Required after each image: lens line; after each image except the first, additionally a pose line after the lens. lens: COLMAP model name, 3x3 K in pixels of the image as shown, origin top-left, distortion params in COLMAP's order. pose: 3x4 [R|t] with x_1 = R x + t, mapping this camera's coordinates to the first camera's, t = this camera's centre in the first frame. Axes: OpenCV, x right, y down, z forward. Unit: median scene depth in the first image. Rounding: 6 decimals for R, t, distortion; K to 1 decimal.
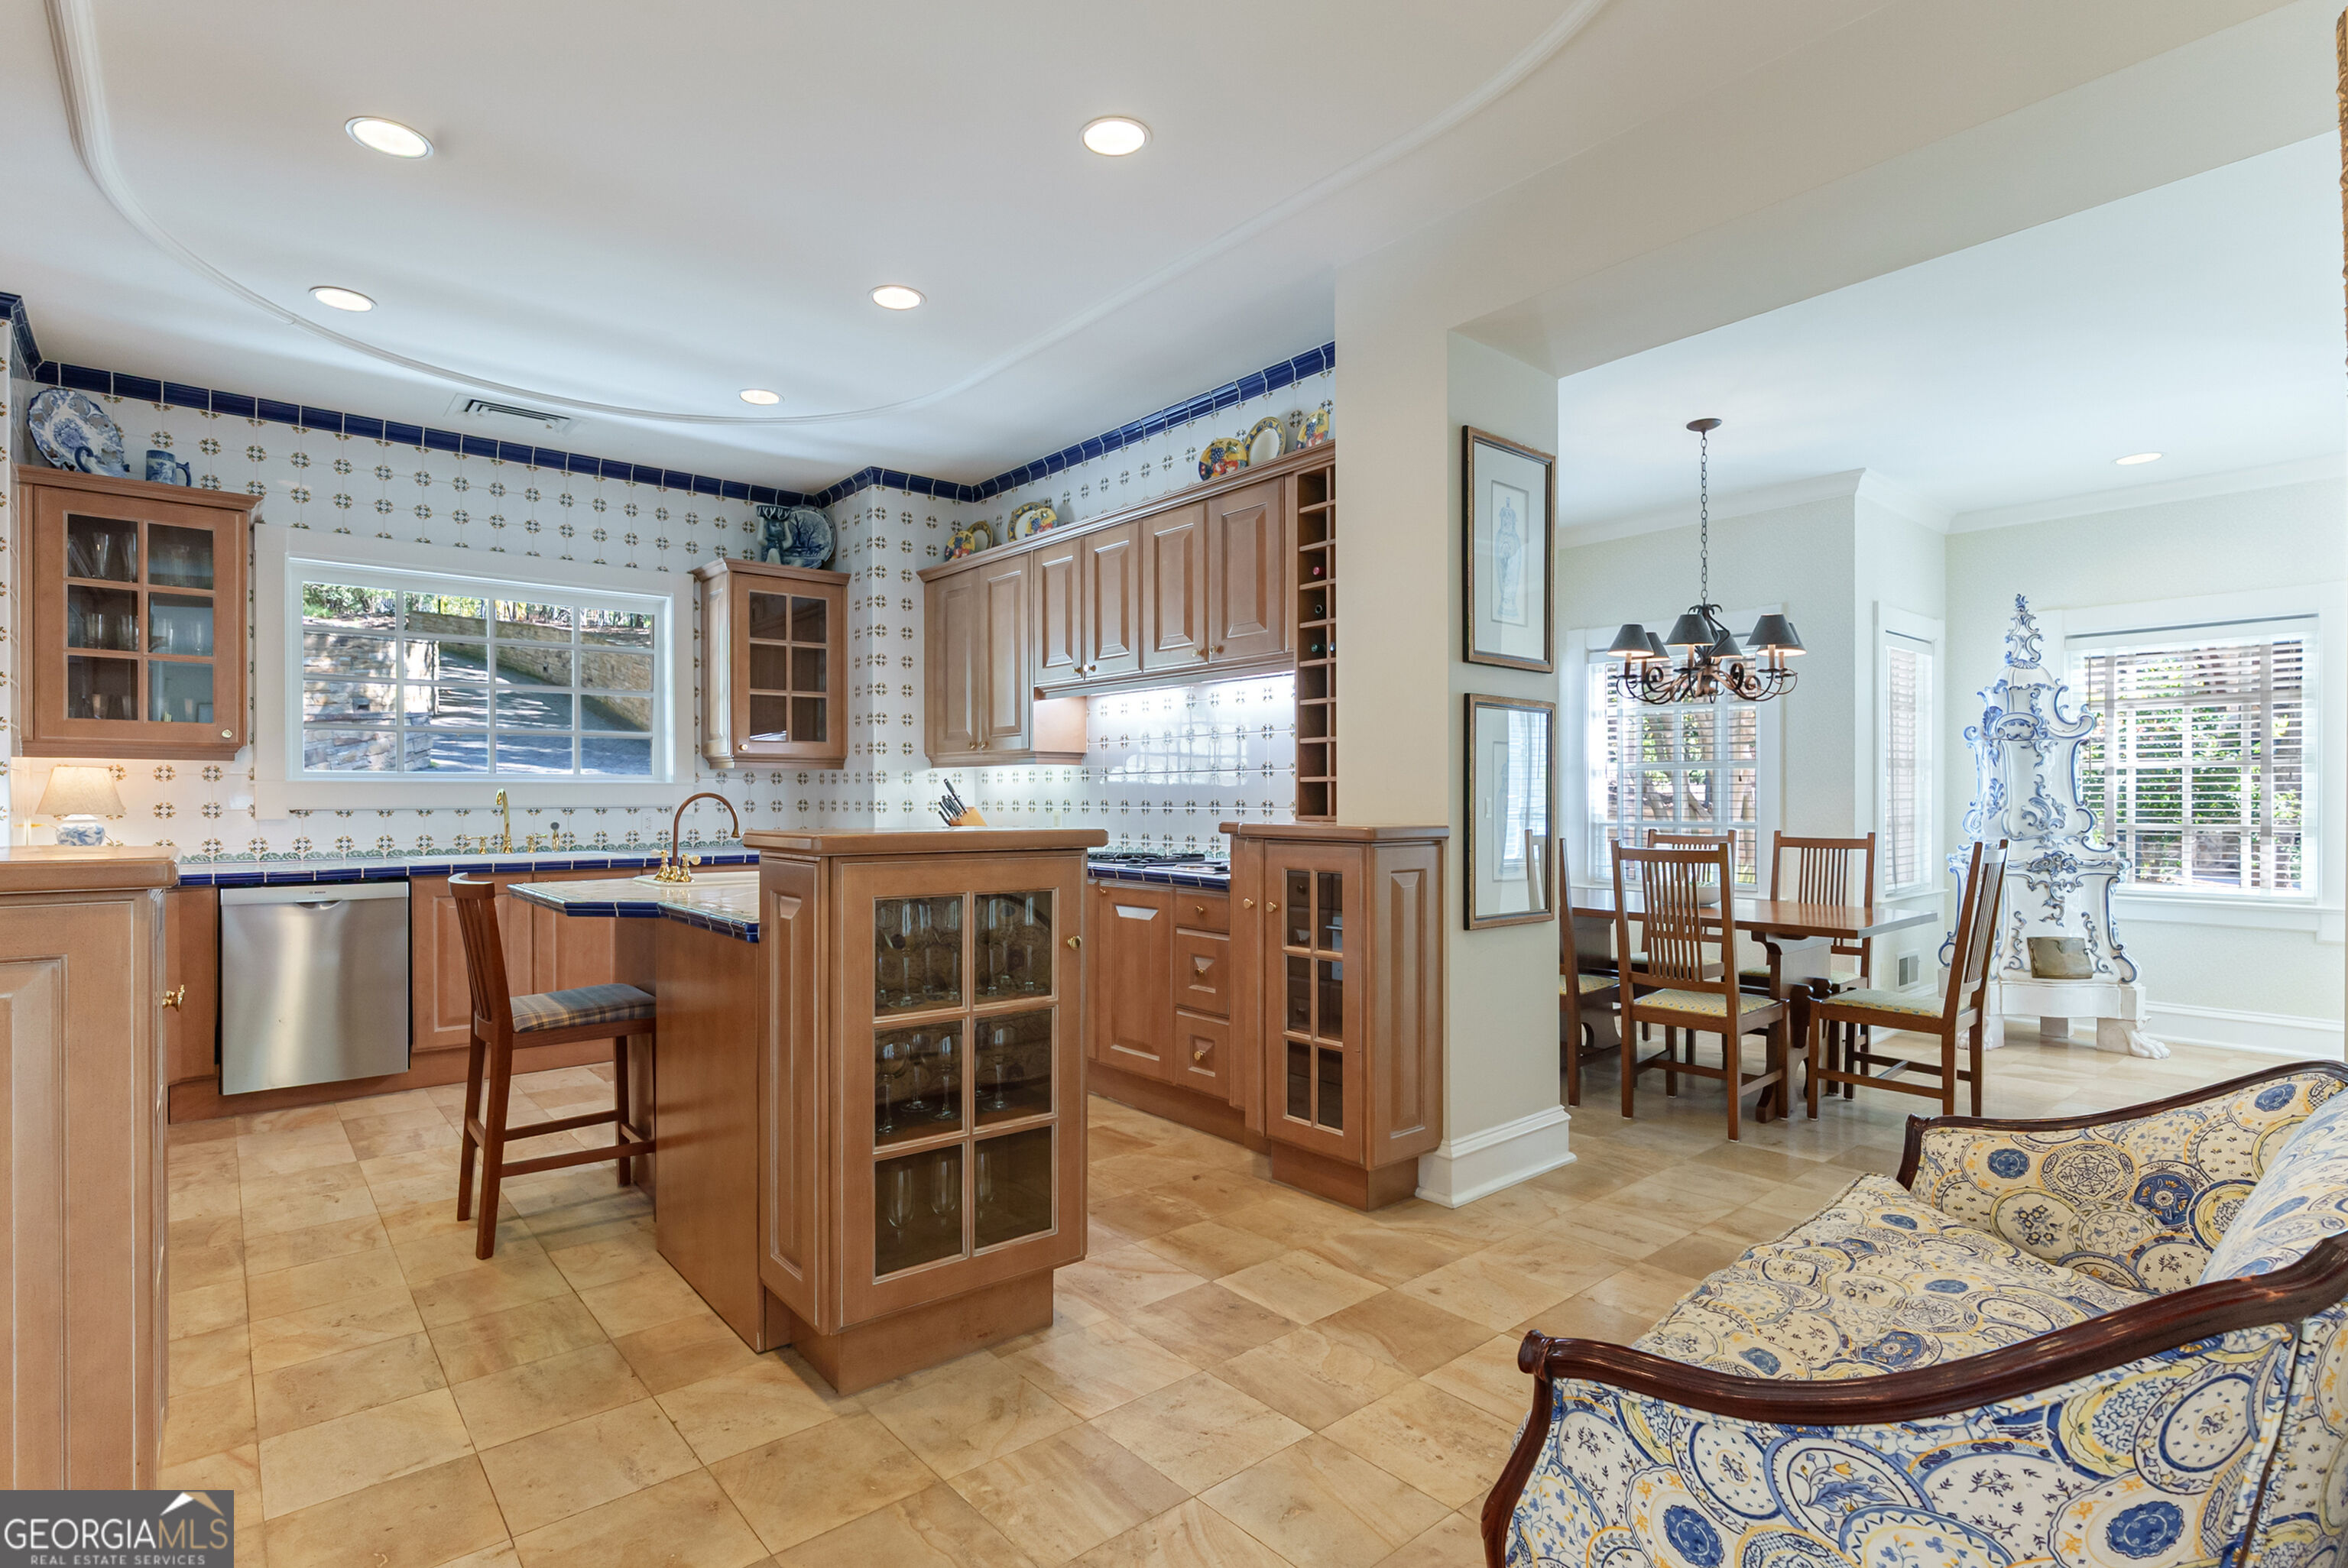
lens RADIAL K [[1138.4, 0, 1174.7], [0, 1138.4, 791.5], [0, 0, 1]] dist [-0.007506, 0.000754]
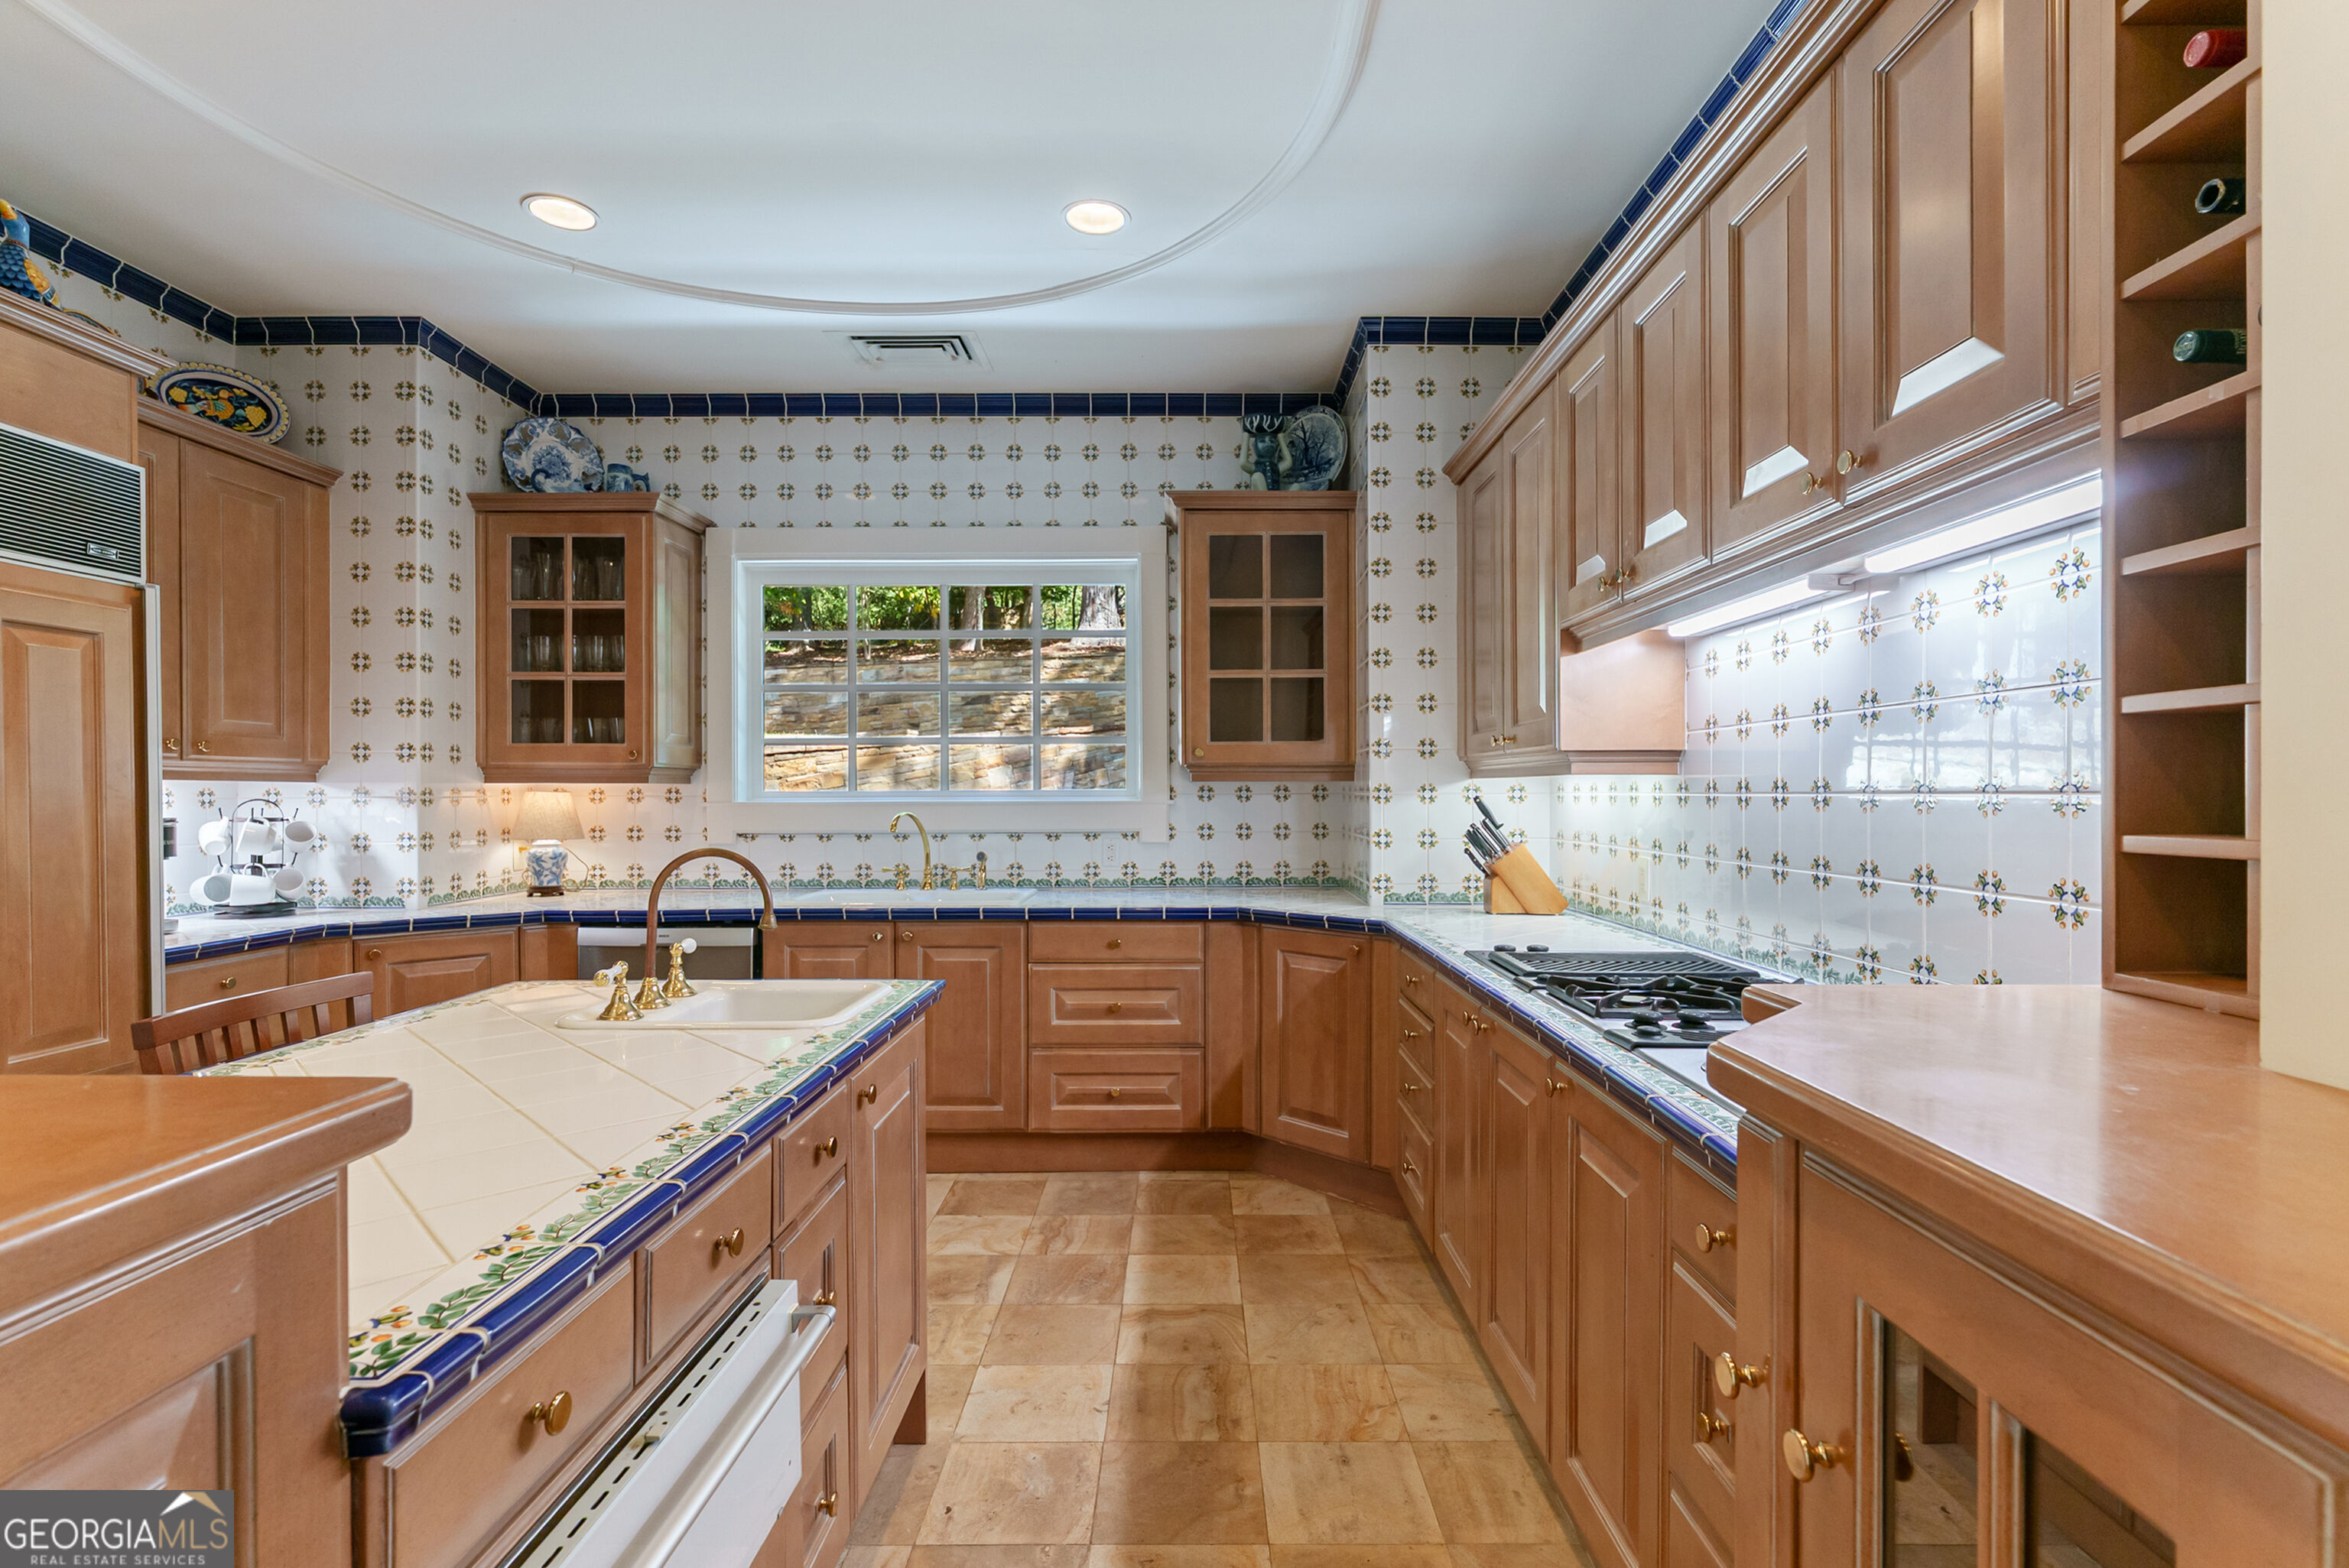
lens RADIAL K [[1138.9, 0, 1181.6], [0, 1138.9, 794.0], [0, 0, 1]] dist [-0.007506, 0.000754]
pose [[0.758687, 0.000967, -0.651455, 0.080697], [0.004099, 0.999972, 0.006258, -0.017482], [0.651442, -0.007419, 0.758662, 0.445492]]
